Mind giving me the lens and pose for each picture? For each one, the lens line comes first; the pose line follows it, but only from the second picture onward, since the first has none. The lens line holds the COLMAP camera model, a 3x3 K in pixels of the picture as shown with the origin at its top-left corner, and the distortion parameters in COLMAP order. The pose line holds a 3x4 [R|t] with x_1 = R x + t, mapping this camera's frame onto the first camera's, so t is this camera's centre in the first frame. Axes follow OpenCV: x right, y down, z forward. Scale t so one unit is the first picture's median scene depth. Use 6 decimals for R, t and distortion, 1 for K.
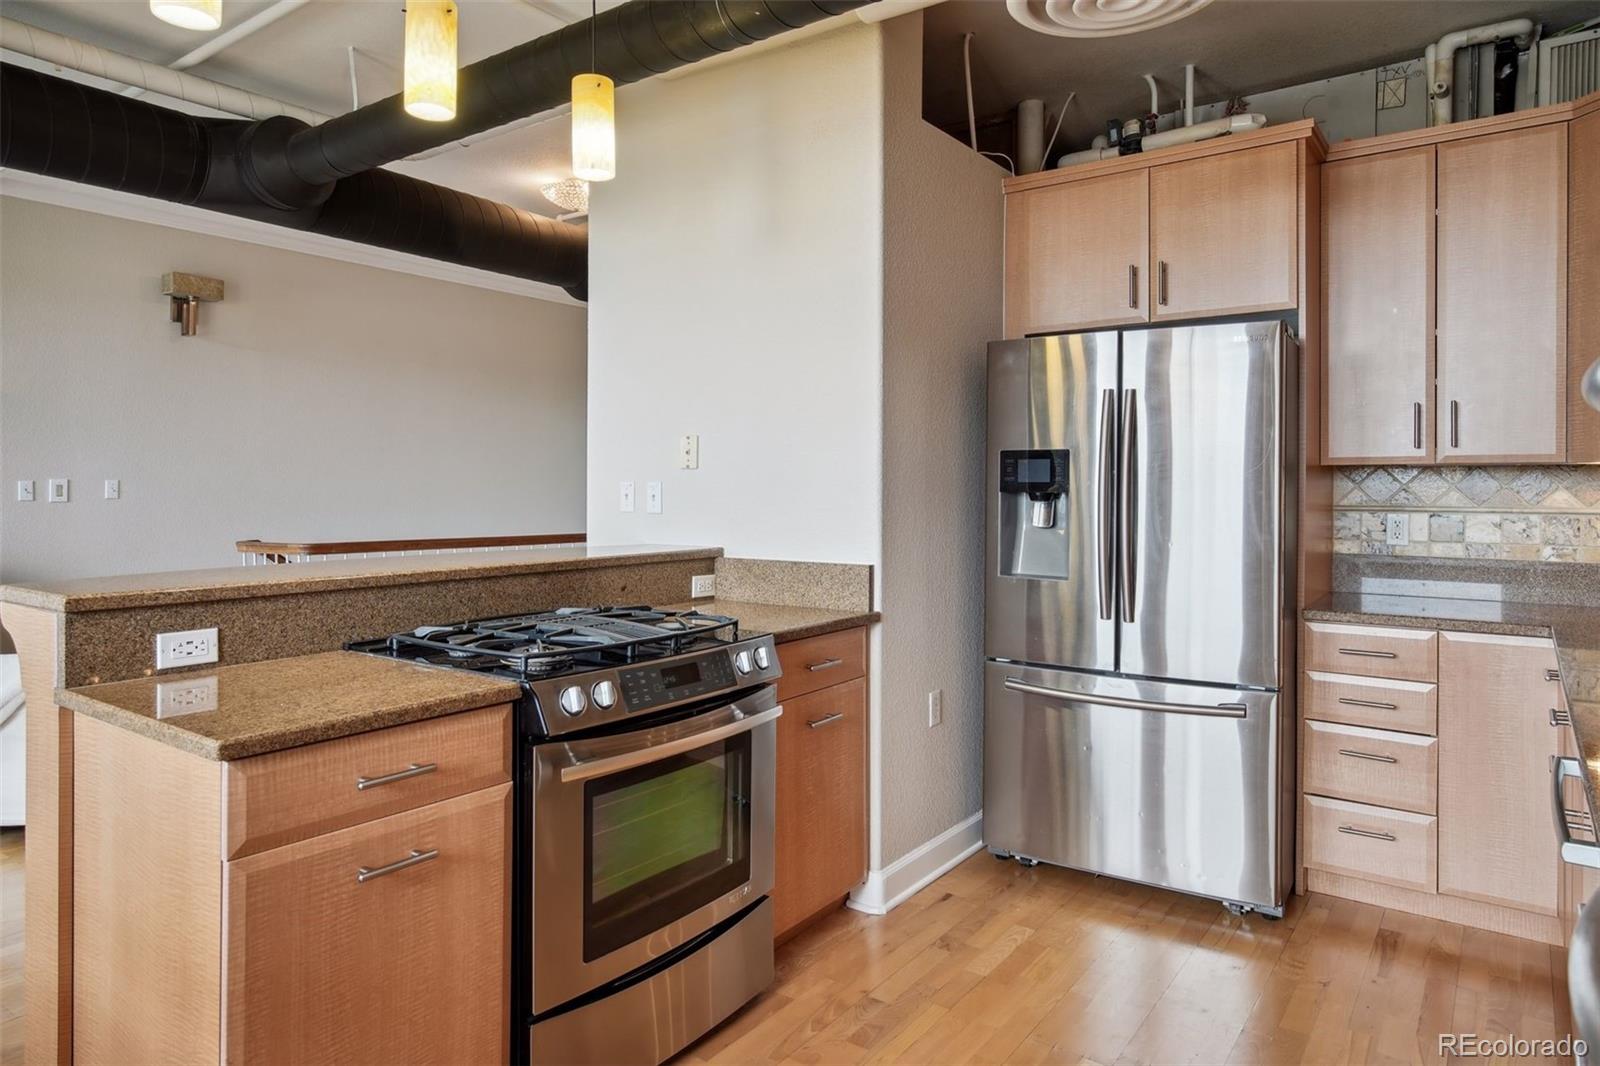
lens RADIAL K [[977.1, 0, 793.2], [0, 977.1, 488.0], [0, 0, 1]] dist [-0.002111, 0.001622]
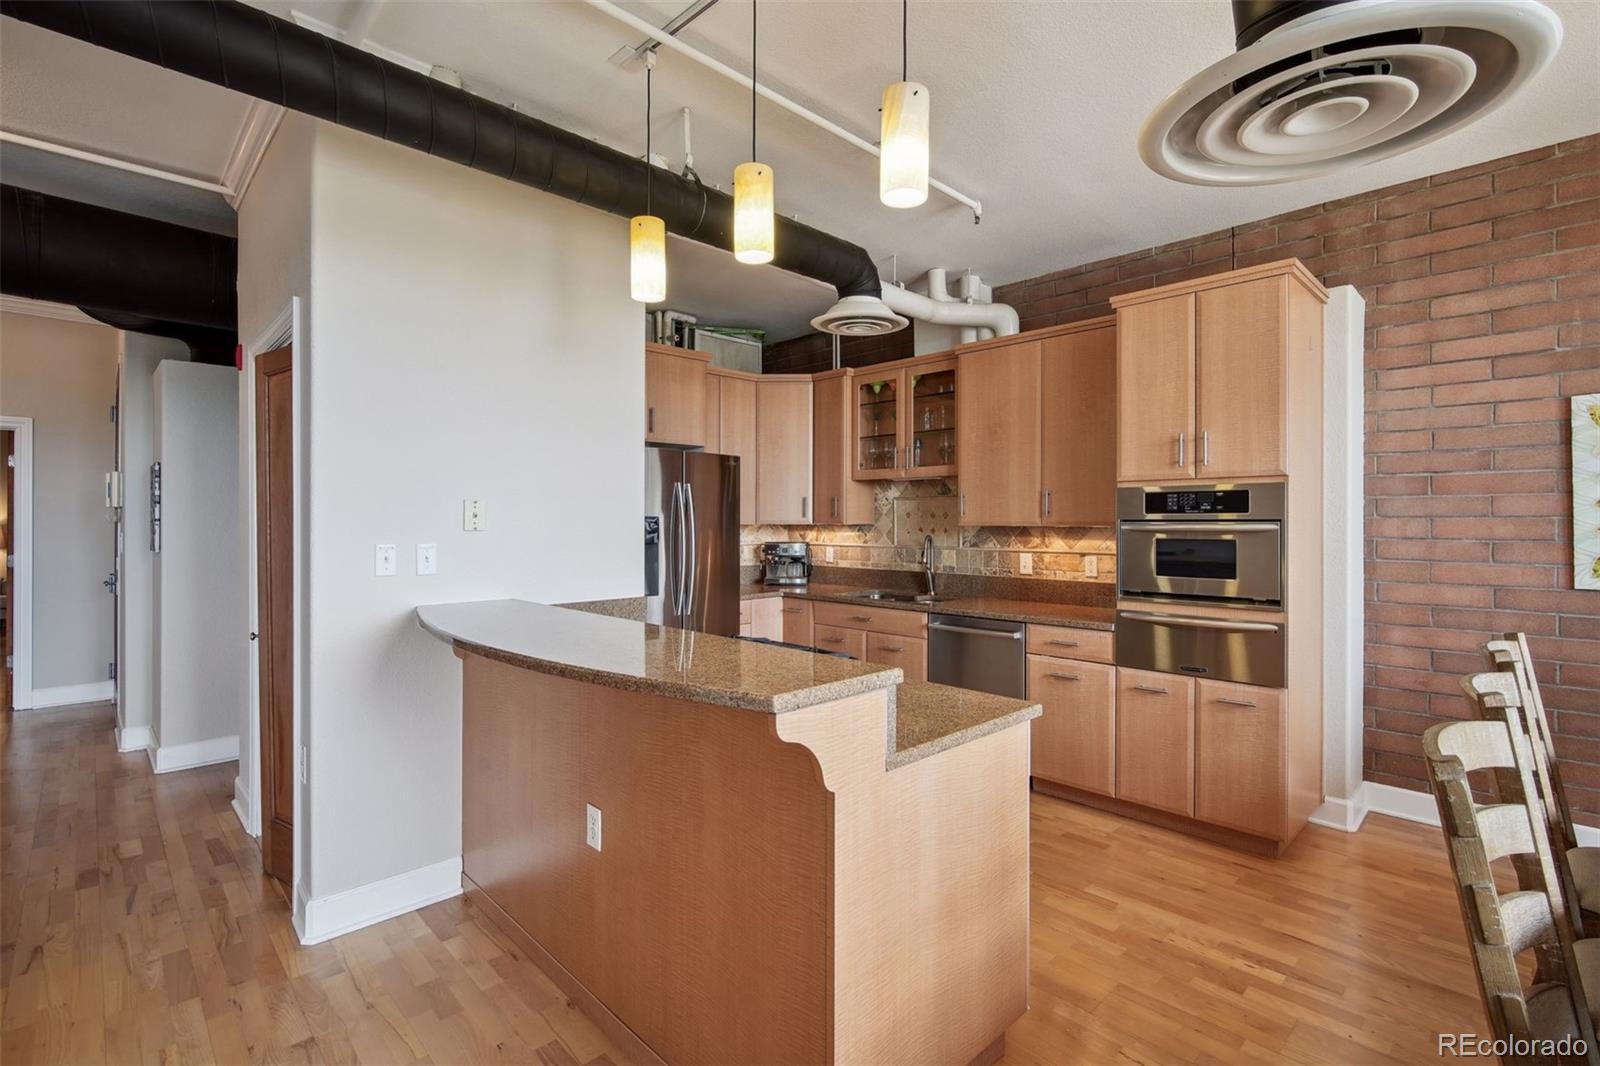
lens RADIAL K [[747.9, 0, 796.5], [0, 747.9, 519.5], [0, 0, 1]] dist [-0.000195, 0.000916]
pose [[0.162380, 0.000163, 0.986728, -0.957848], [0.002545, 0.999997, -0.000584, -0.033918], [-0.986725, 0.002606, 0.162379, 0.571768]]
